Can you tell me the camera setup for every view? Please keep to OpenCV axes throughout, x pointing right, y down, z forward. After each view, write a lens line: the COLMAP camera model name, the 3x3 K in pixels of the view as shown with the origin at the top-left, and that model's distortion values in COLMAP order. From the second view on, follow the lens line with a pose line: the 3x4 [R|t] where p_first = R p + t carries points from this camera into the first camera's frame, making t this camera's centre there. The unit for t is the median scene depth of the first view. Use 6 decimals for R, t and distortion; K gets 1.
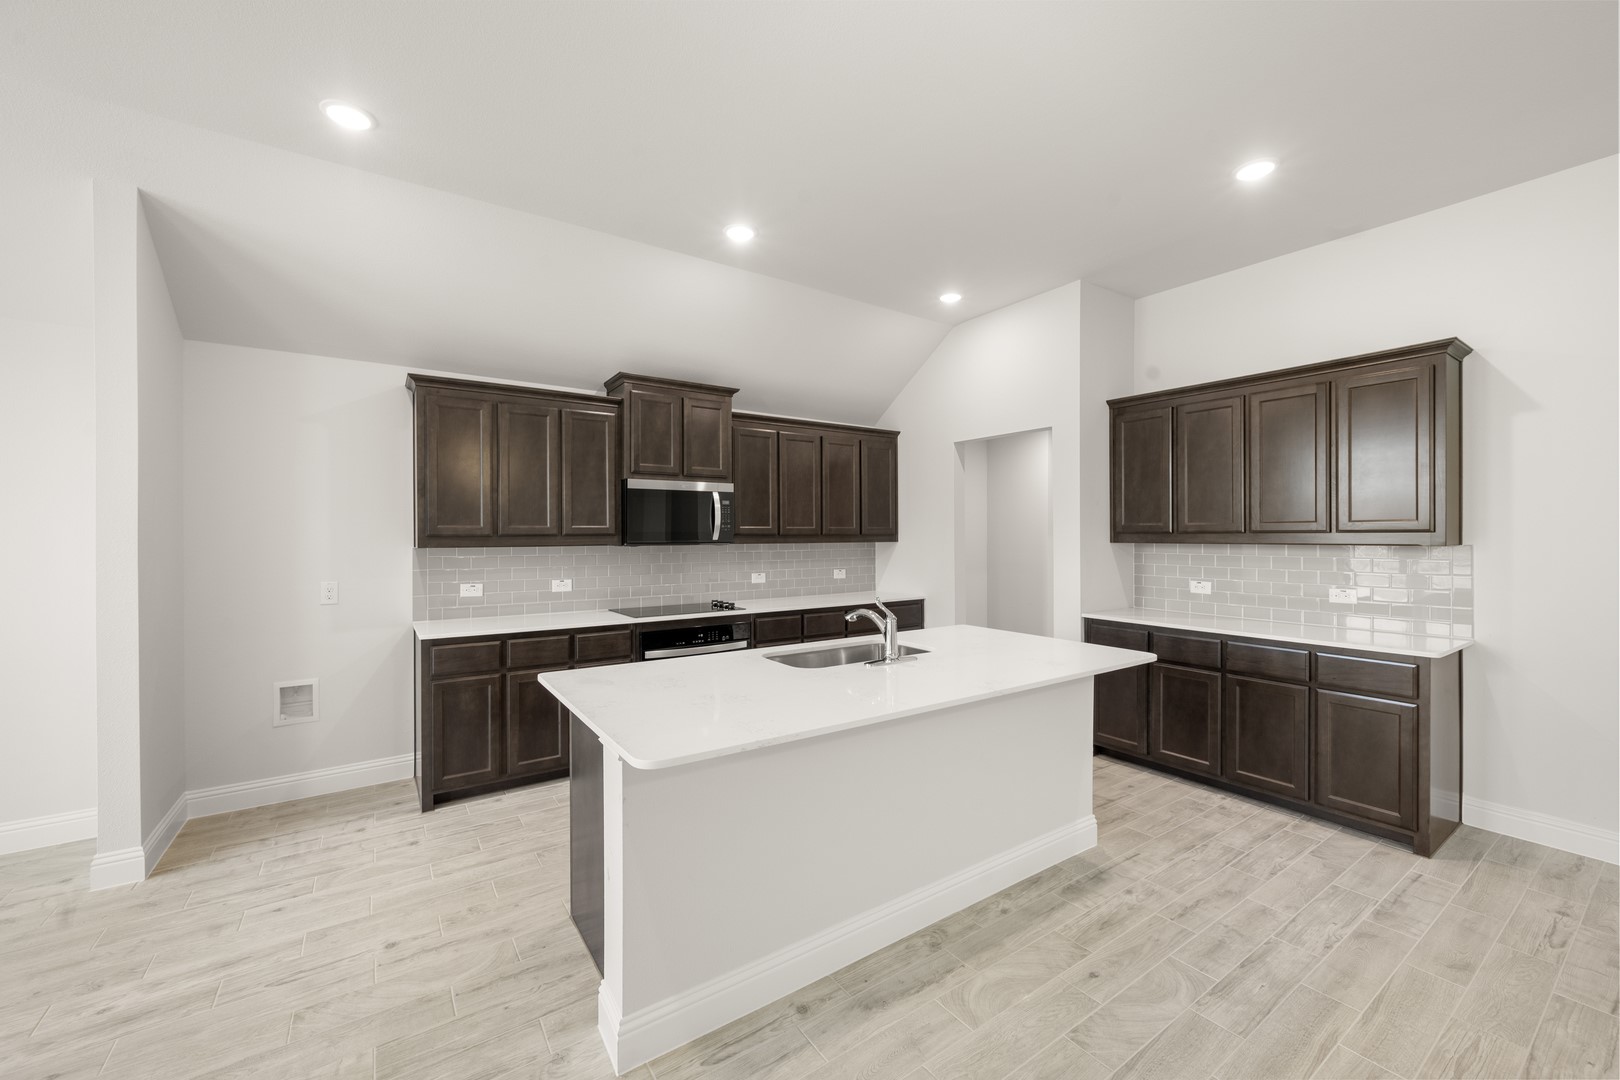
lens RADIAL K [[636.7, 0, 812.8], [0, 636.7, 536.4], [0, 0, 1]] dist [-0.000665, 0.000276]
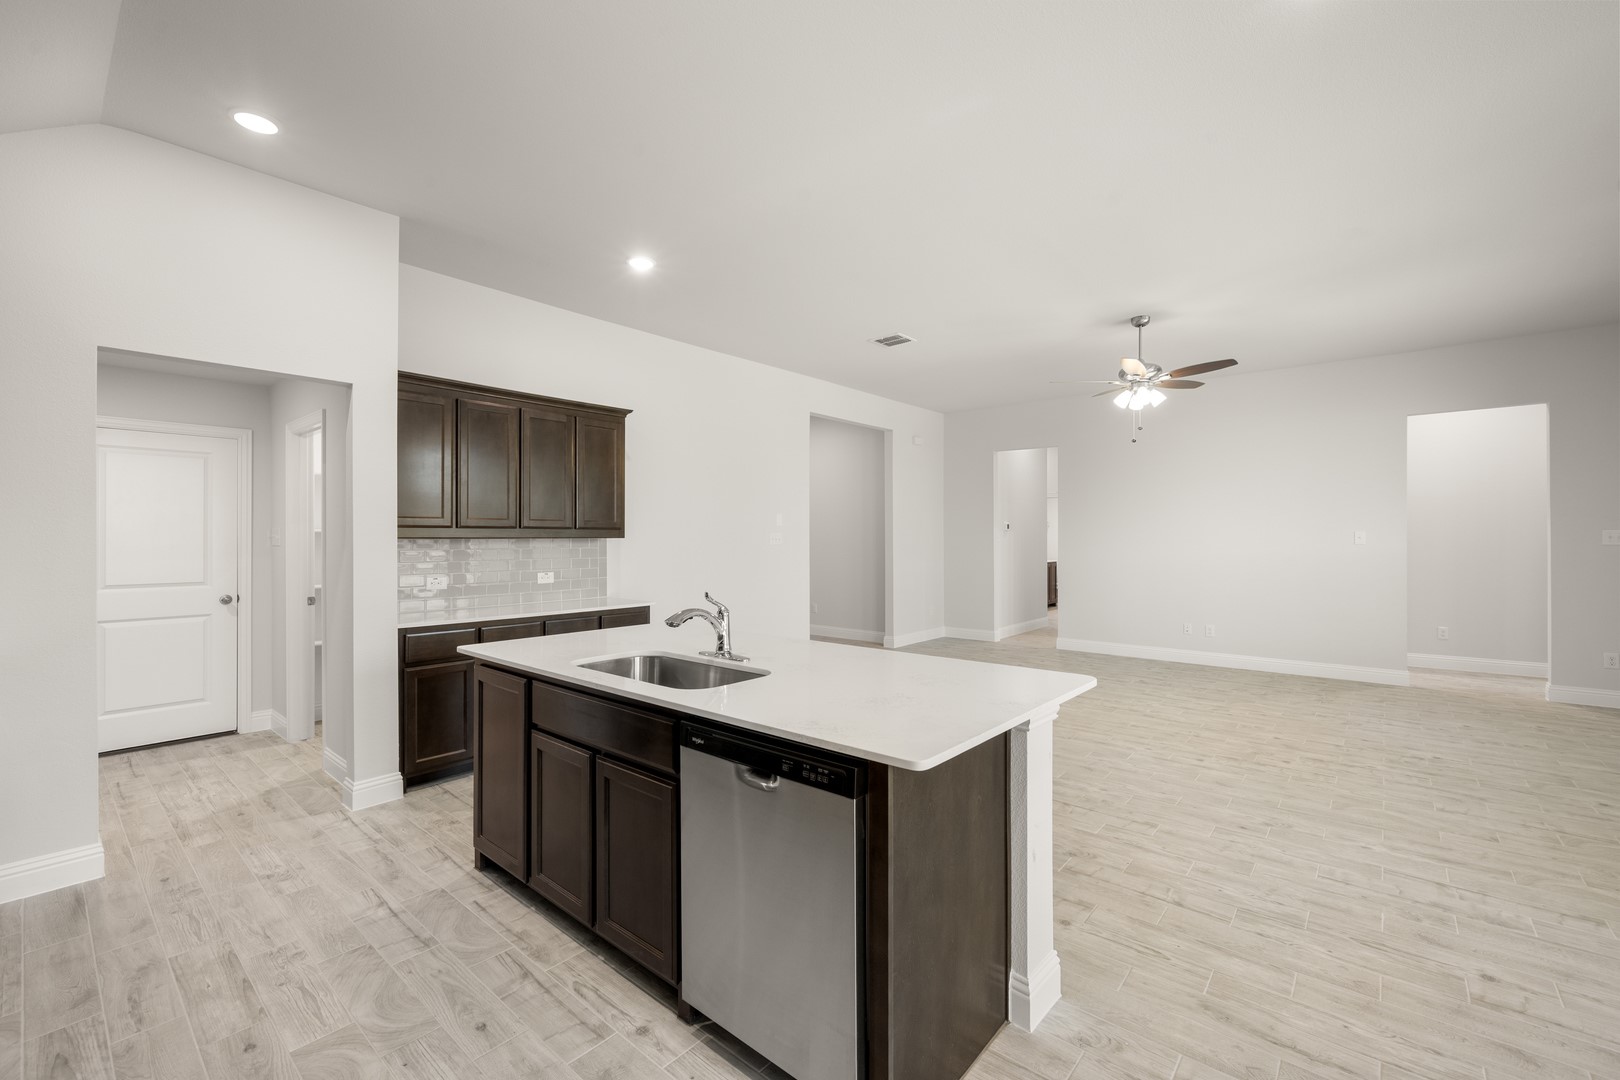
lens RADIAL K [[672.8, 0, 812.6], [0, 672.8, 536.4], [0, 0, 1]] dist [-0.000814, 0.000569]
pose [[-0.258347, 0.004681, 0.966041, -0.575146], [0.005066, 0.999981, -0.003490, 0.014108], [-0.966039, 0.003992, -0.258366, 0.736866]]
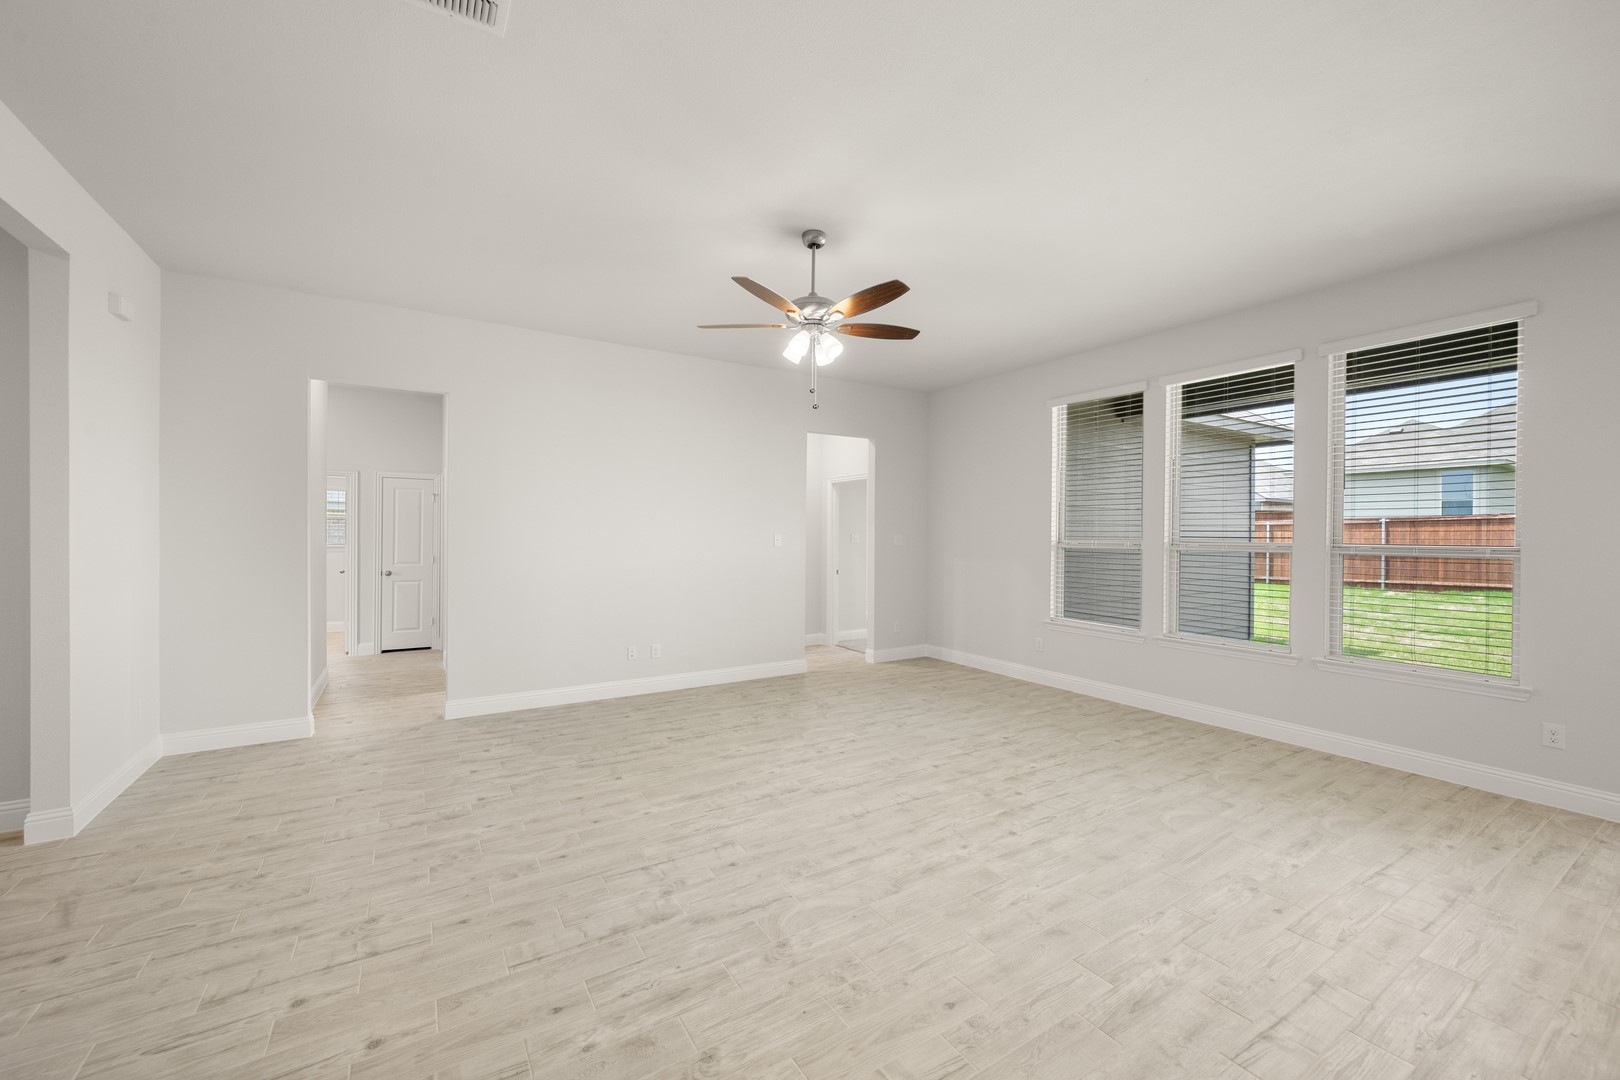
lens RADIAL K [[636.7, 0, 812.8], [0, 636.7, 536.4], [0, 0, 1]] dist [-0.000665, 0.000276]
pose [[-0.999163, -0.002465, 0.040841, 0.492430], [-0.002235, 0.999981, 0.005664, -0.001920], [-0.040854, 0.005568, -0.999150, 0.663570]]
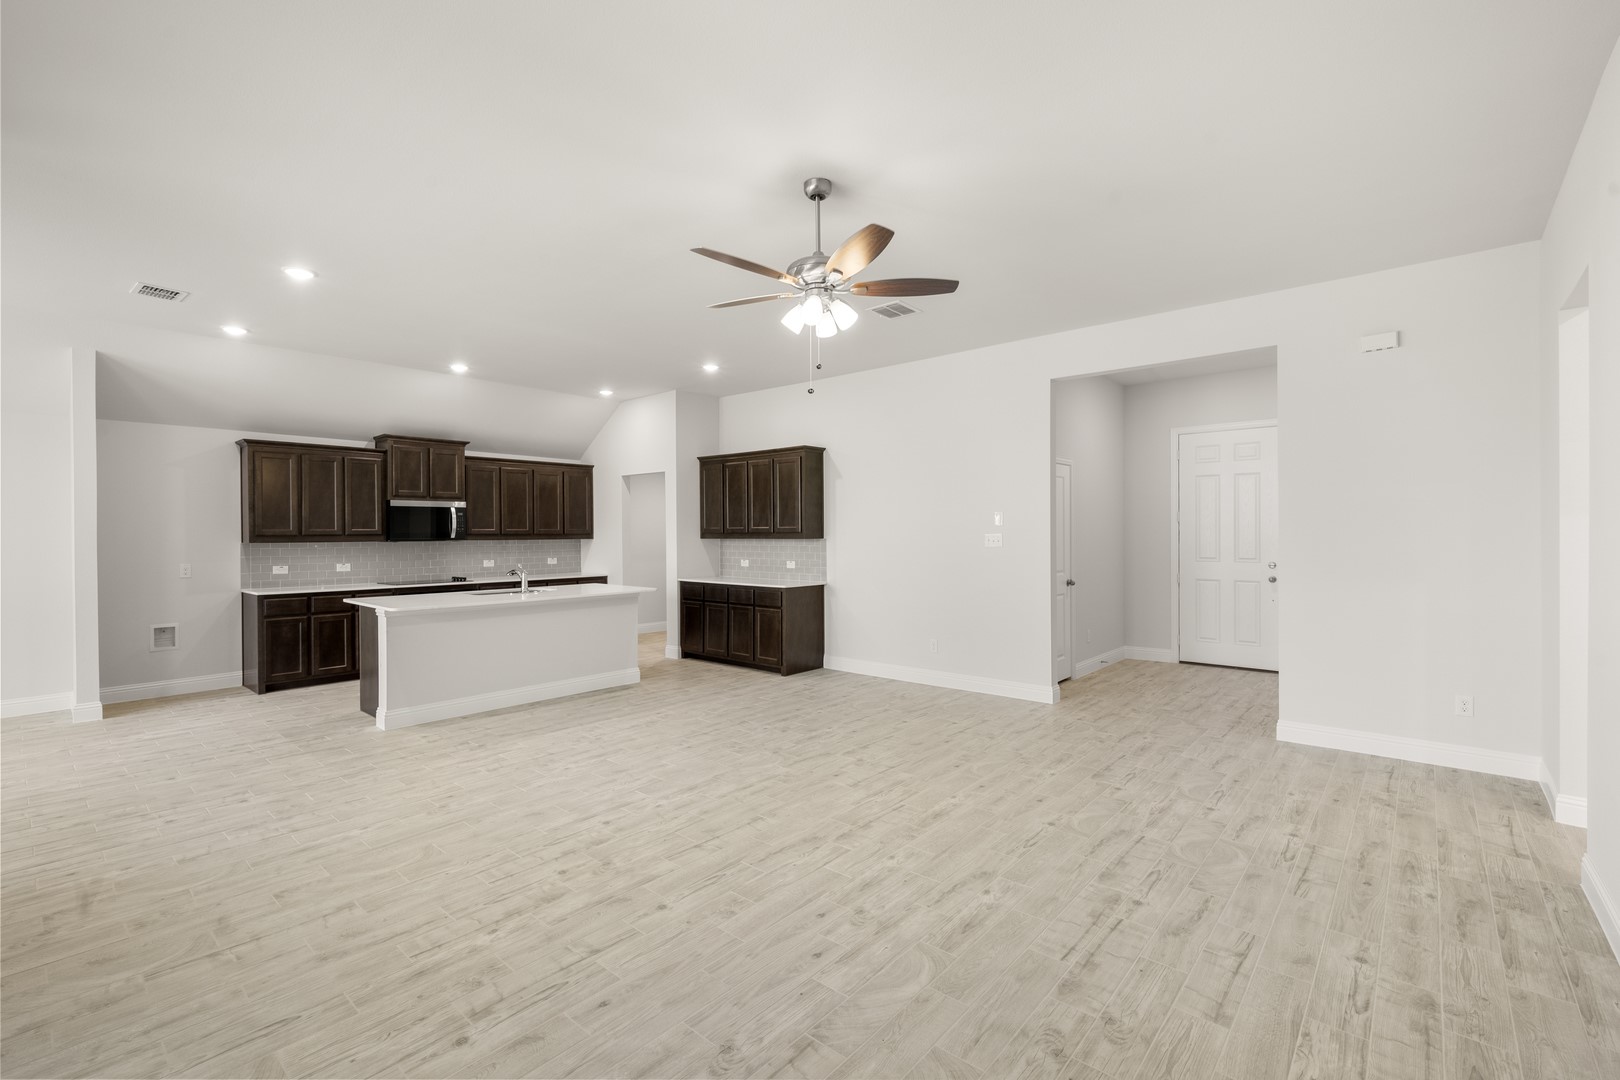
lens RADIAL K [[704.3, 0, 815.7], [0, 704.3, 536.3], [0, 0, 1]] dist [-0.000604, -0.000210]
pose [[0.967781, -0.003199, 0.251774, 0.313945], [0.002766, 0.999994, 0.002076, 0.000632], [-0.251779, -0.001313, 0.967784, -1.034638]]
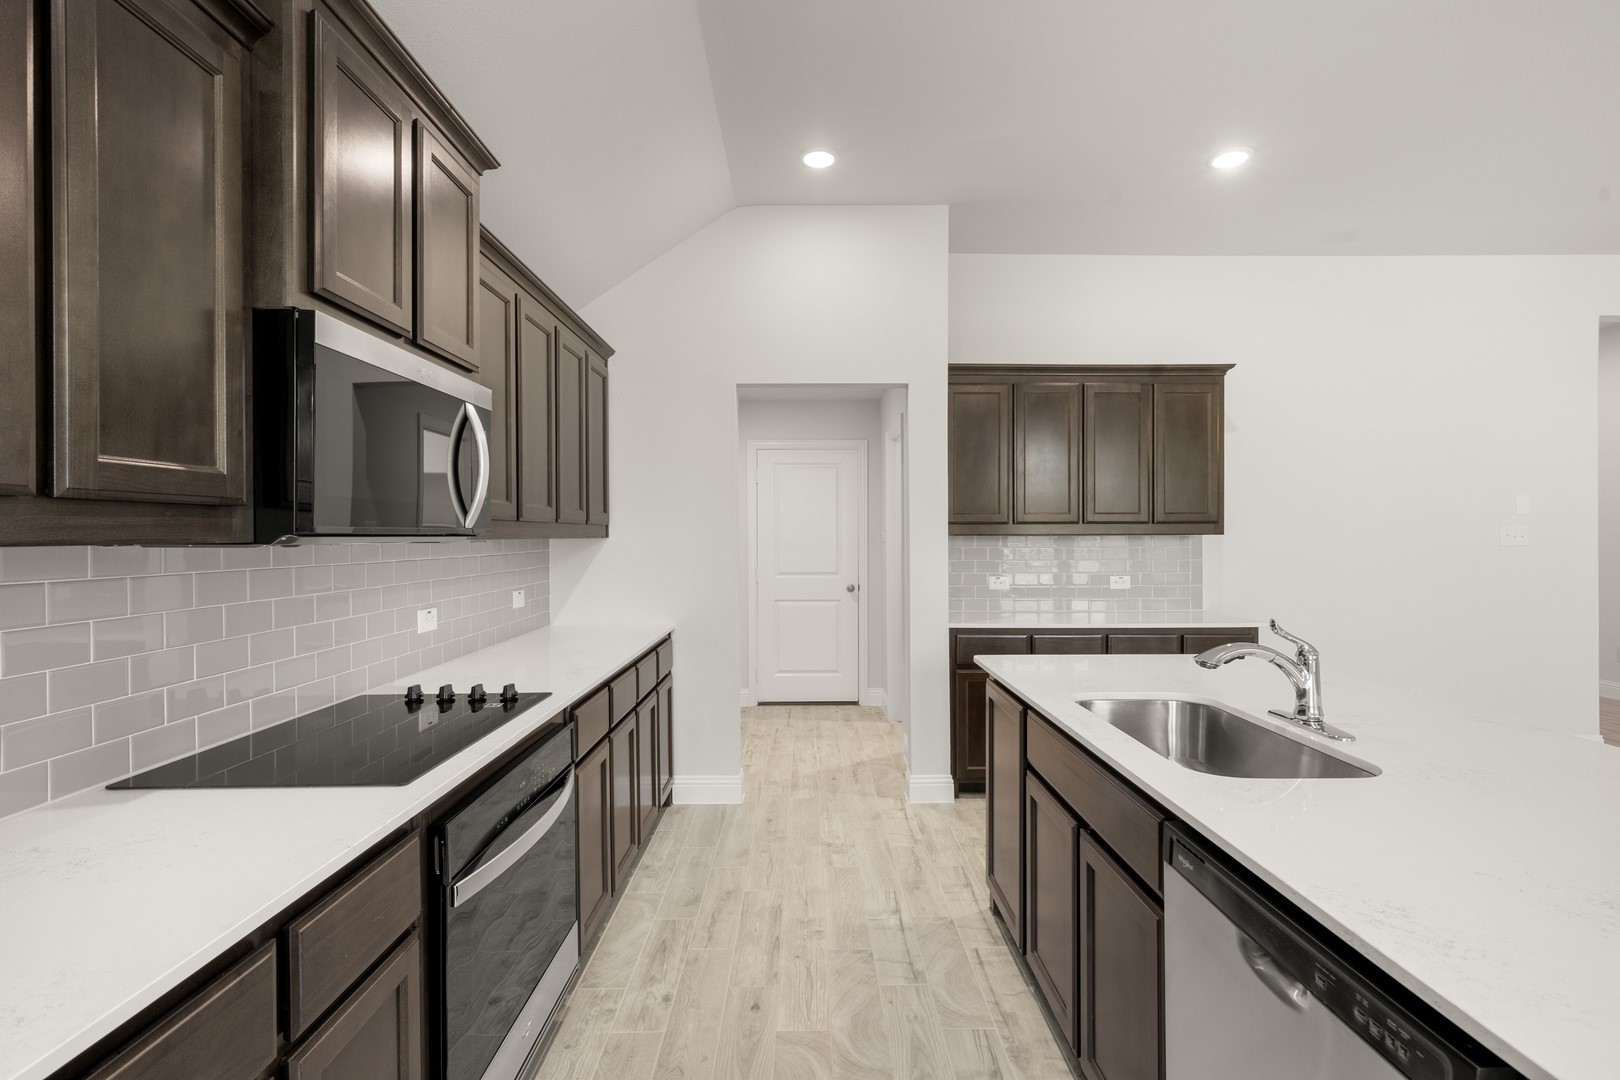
lens RADIAL K [[734.2, 0, 812.0], [0, 734.2, 535.8], [0, 0, 1]] dist [-0.000970, 0.000120]
pose [[0.560219, 0.000509, 0.828344, -0.456284], [0.004482, 0.999983, -0.003646, 0.013754], [-0.828332, 0.005755, 0.560208, 0.651006]]
